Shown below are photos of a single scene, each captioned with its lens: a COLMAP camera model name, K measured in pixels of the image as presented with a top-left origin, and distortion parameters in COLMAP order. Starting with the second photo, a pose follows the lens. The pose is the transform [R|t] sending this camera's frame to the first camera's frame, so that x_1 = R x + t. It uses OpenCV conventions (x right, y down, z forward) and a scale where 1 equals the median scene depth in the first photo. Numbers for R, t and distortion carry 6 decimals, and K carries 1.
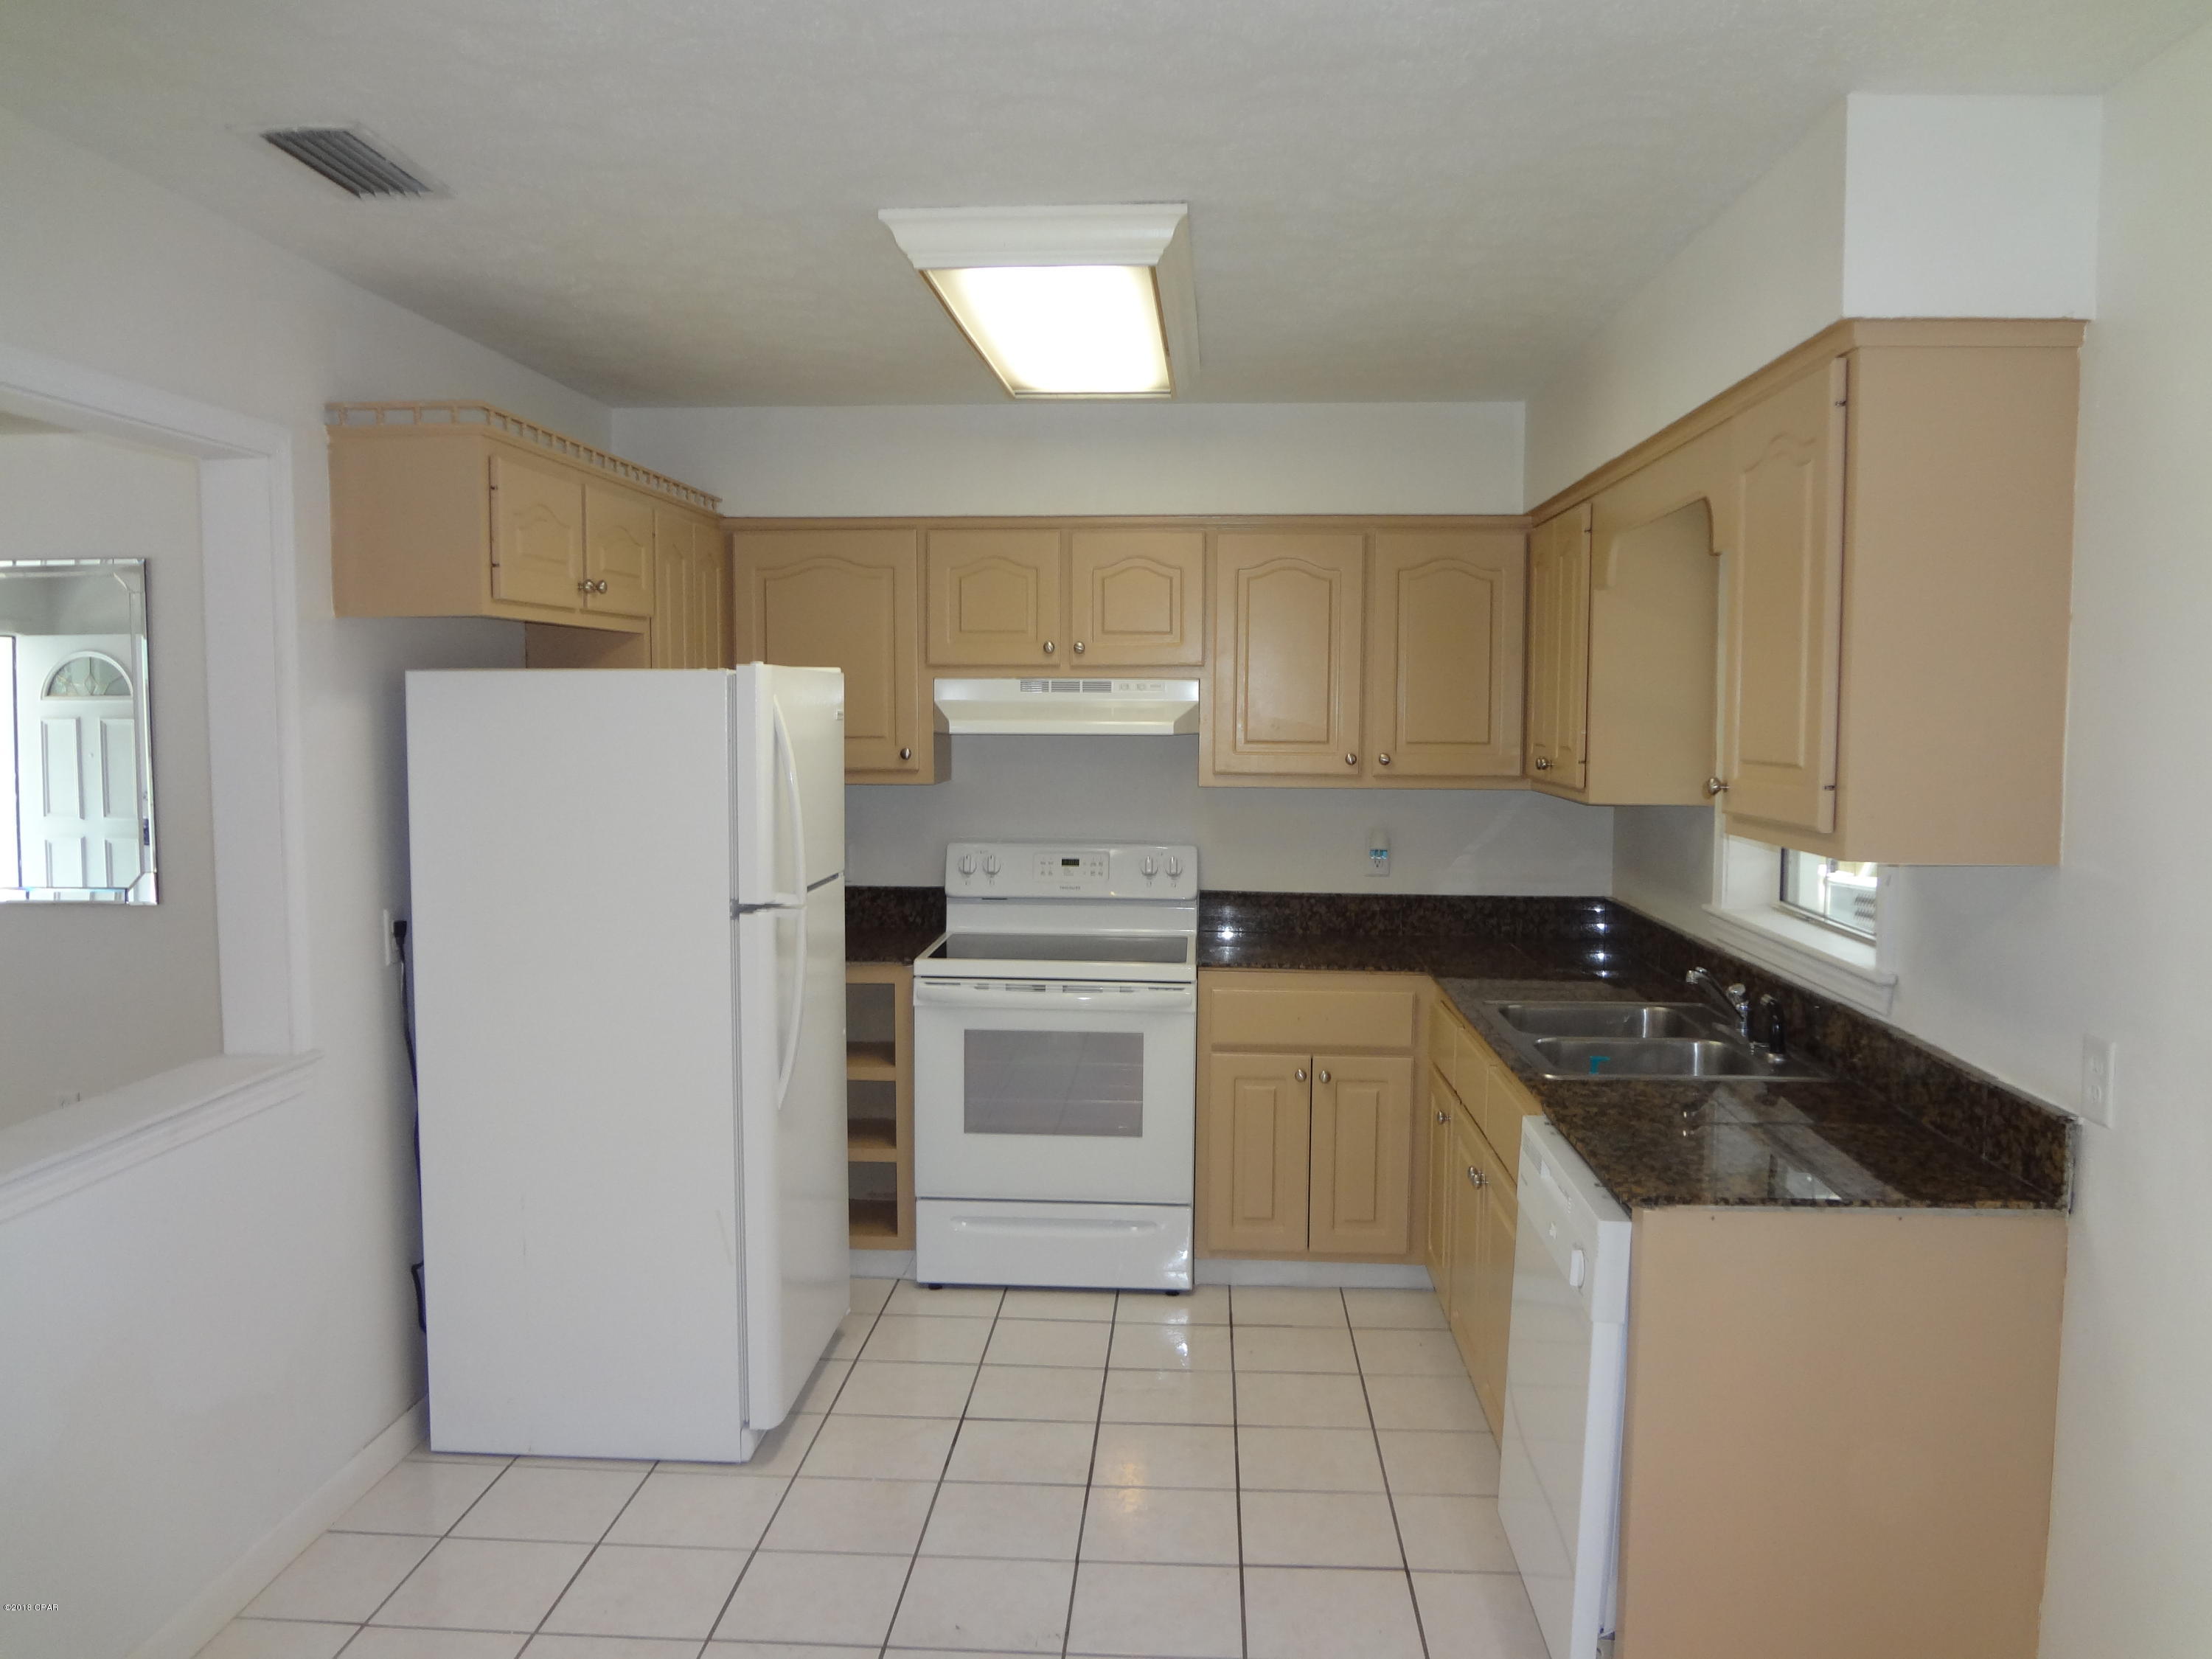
lens RADIAL K [[1655.2, 0, 1106.0], [0, 1655.2, 829.5], [0, 0, 1]] dist [-0.056916, 0.003749]
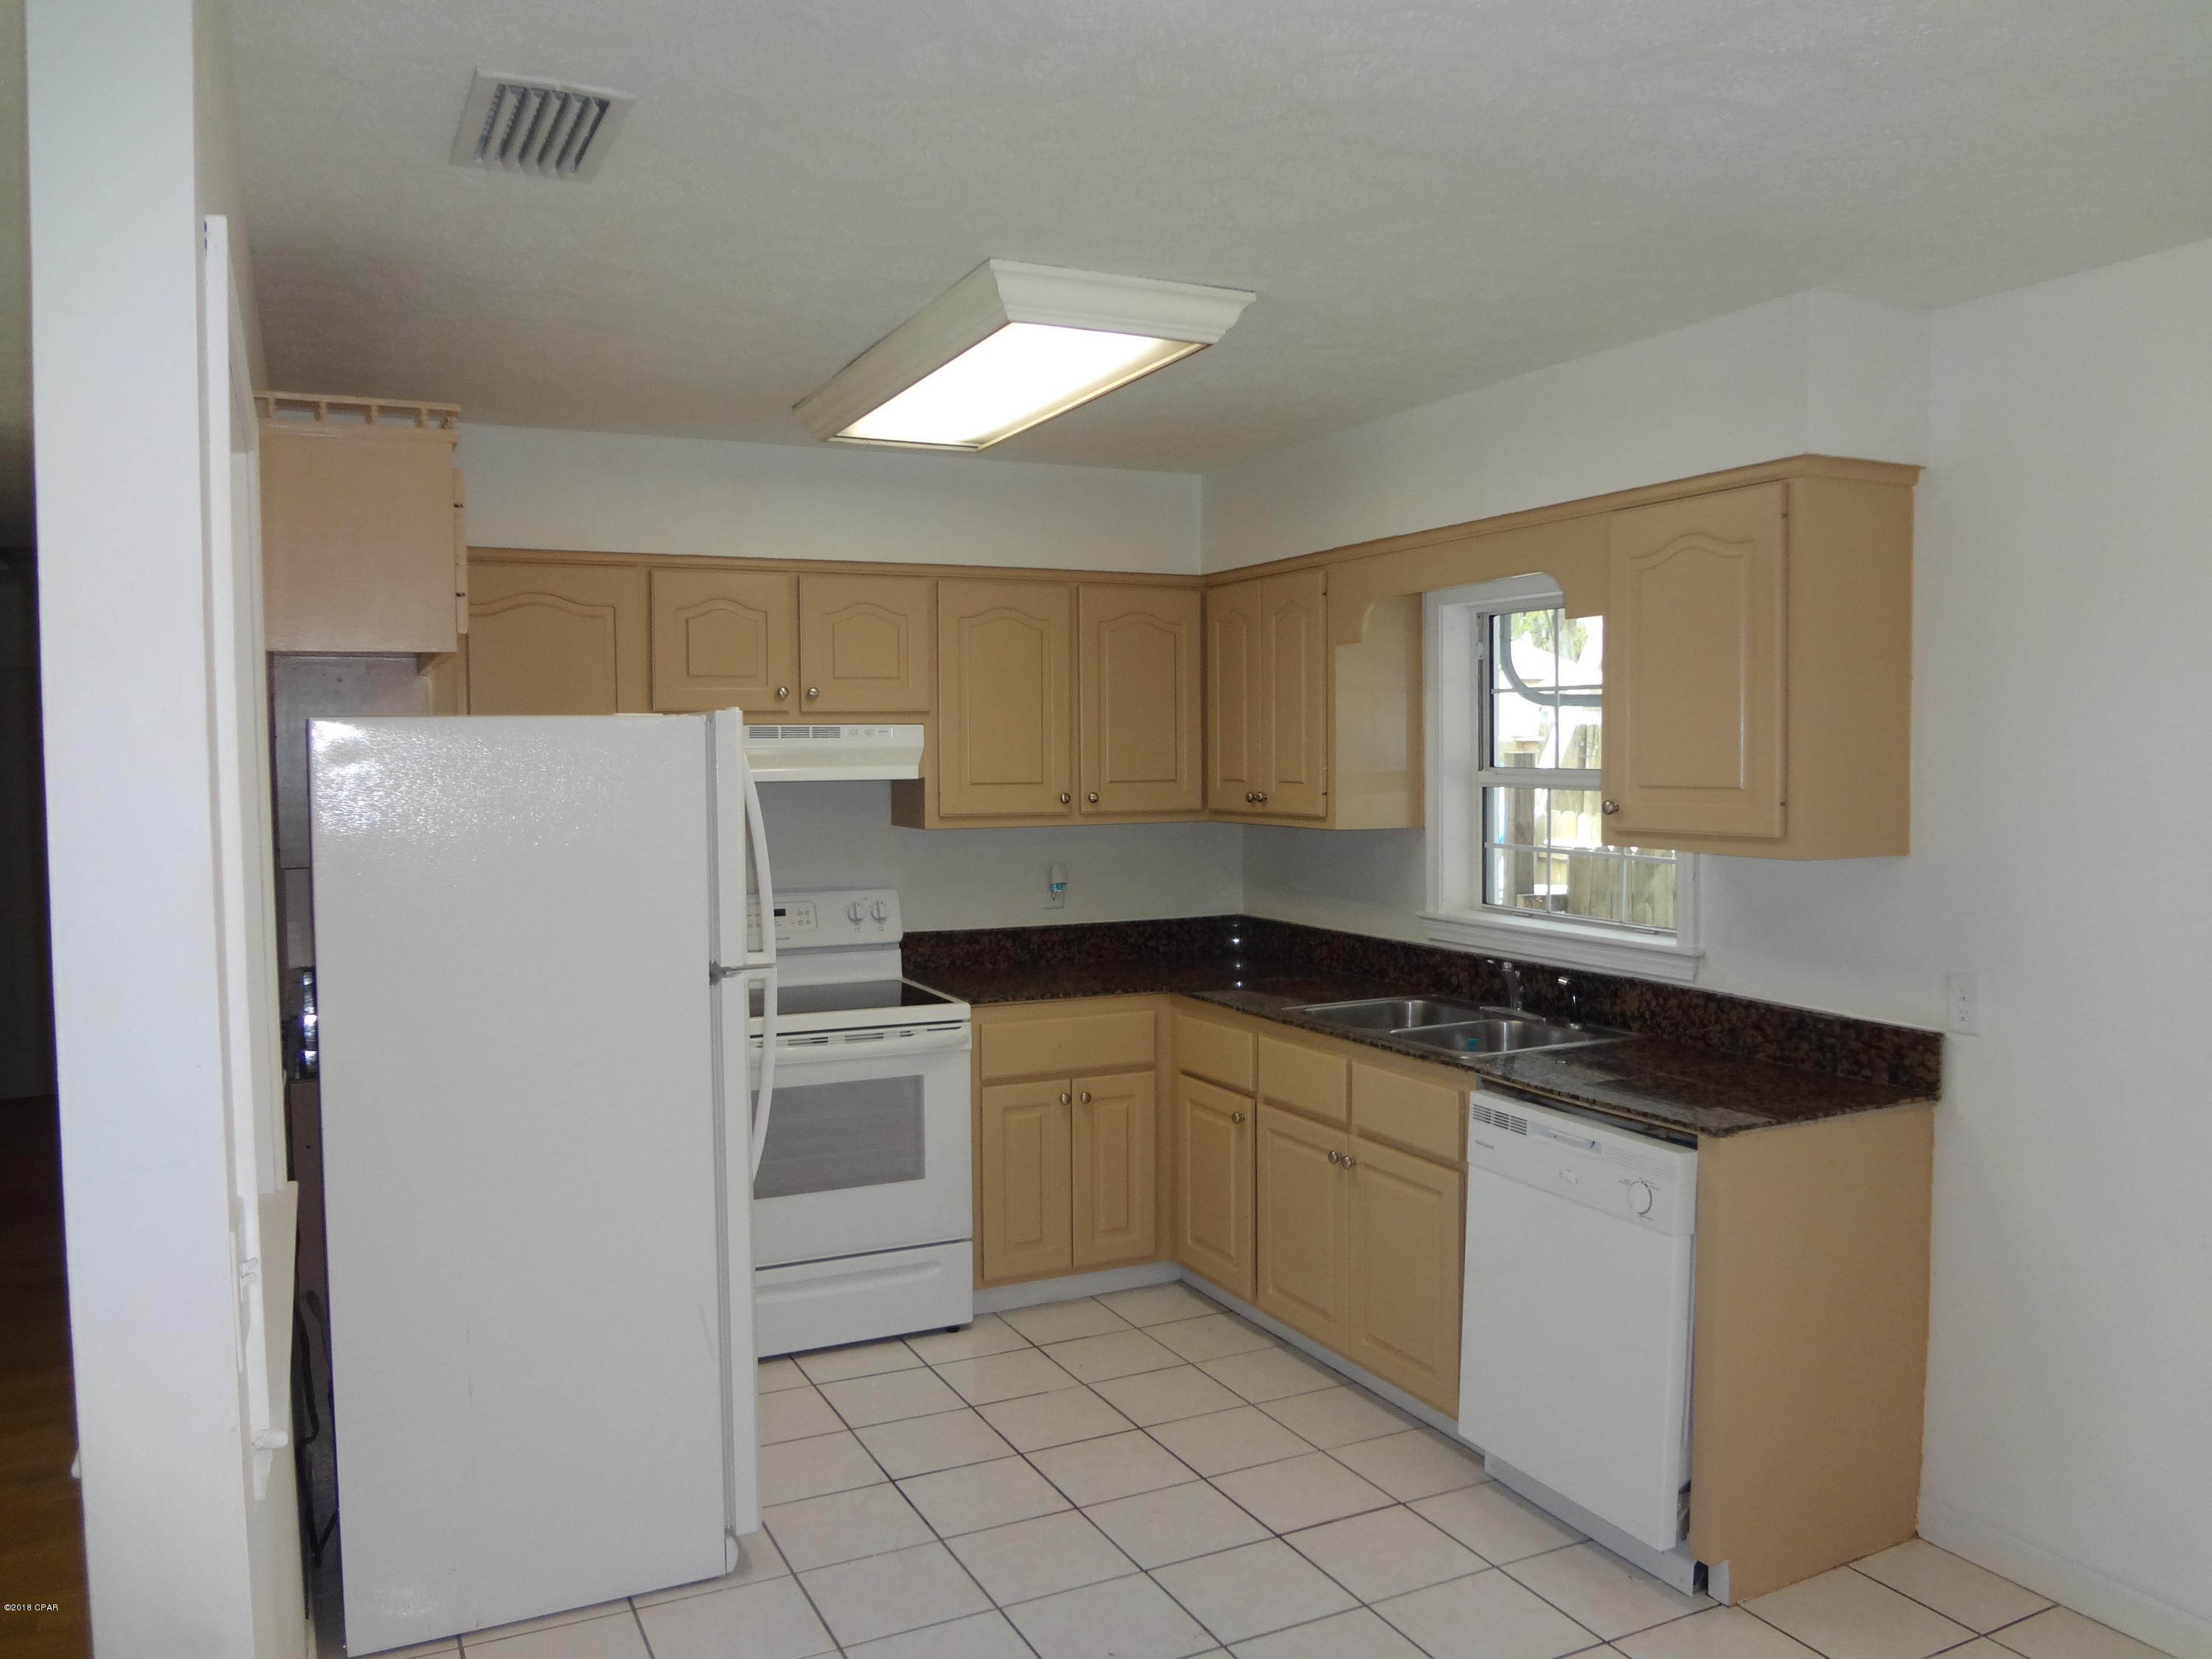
lens RADIAL K [[1655.2, 0, 1106.0], [0, 1655.2, 829.5], [0, 0, 1]] dist [-0.056916, 0.003749]
pose [[0.868625, -0.035664, 0.494184, -0.370709], [0.048715, 0.998721, -0.013551, -0.007299], [-0.493069, 0.035845, 0.869252, 0.063851]]
